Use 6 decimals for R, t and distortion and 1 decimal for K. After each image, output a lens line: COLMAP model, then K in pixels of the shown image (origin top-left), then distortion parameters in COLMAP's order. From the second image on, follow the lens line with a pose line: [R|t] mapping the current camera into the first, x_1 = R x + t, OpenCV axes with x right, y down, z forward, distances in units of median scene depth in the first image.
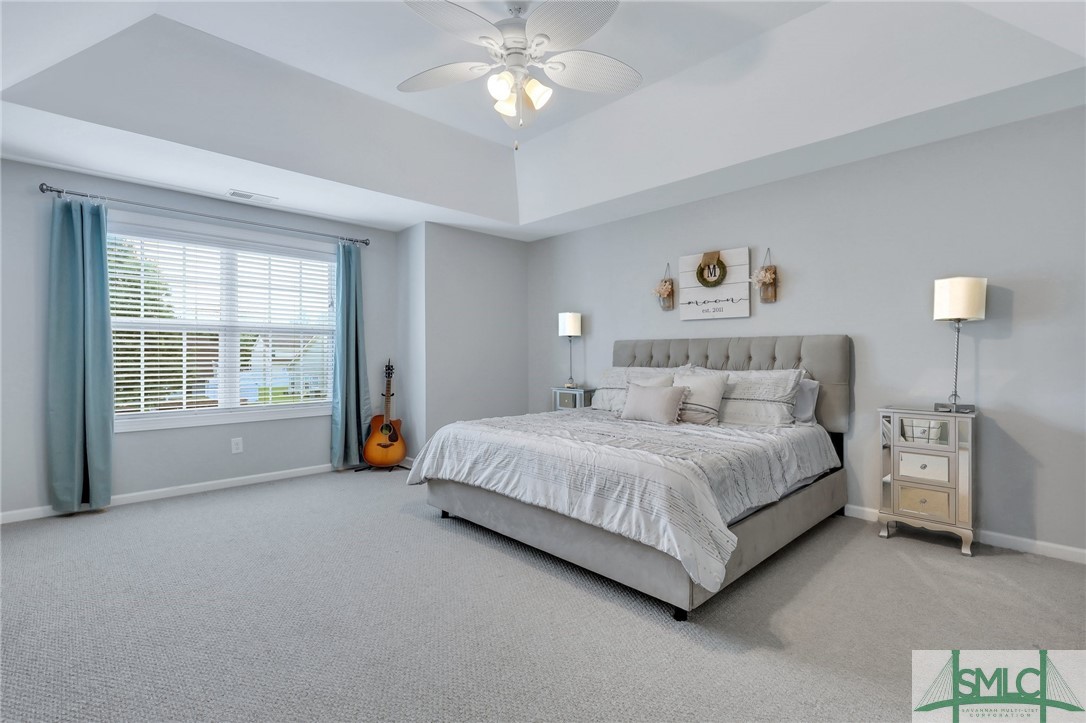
lens RADIAL K [[498.1, 0, 544.6], [0, 498.1, 356.0], [0, 0, 1]] dist [0.000634, -0.001198]
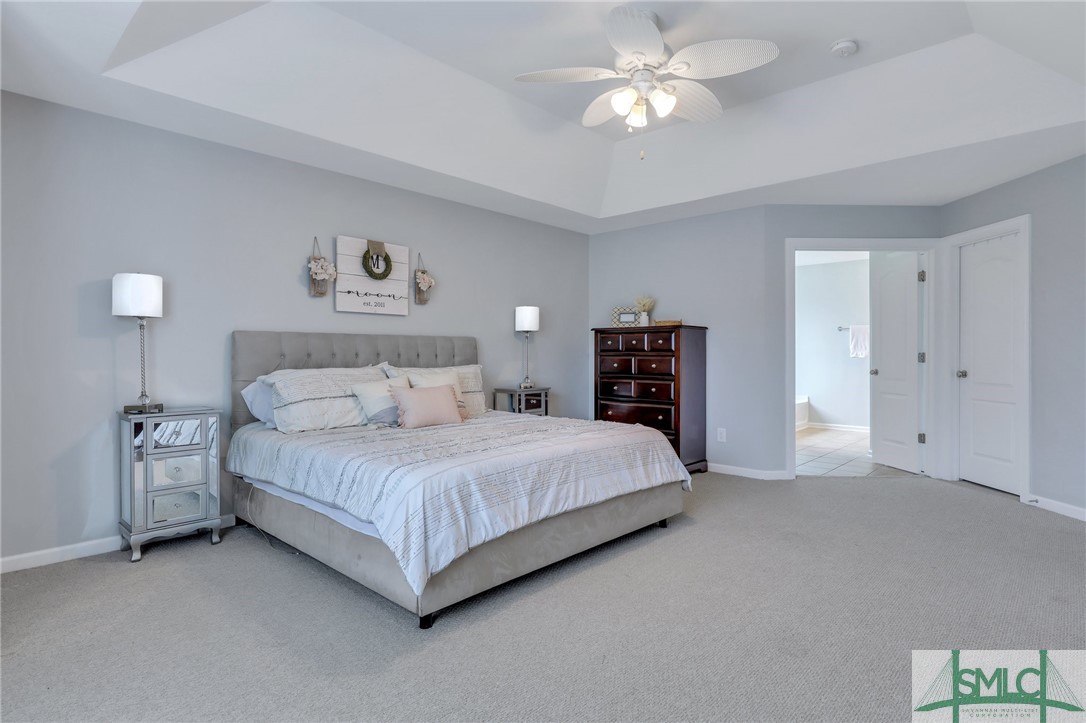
lens RADIAL K [[553.7, 0, 540.6], [0, 553.7, 362.7], [0, 0, 1]] dist [-0.004100, -0.000058]
pose [[-0.040862, -0.014961, 0.999053, -0.717068], [0.001682, 0.999885, 0.015042, 0.001663], [-0.999163, 0.002295, -0.040832, 0.744856]]
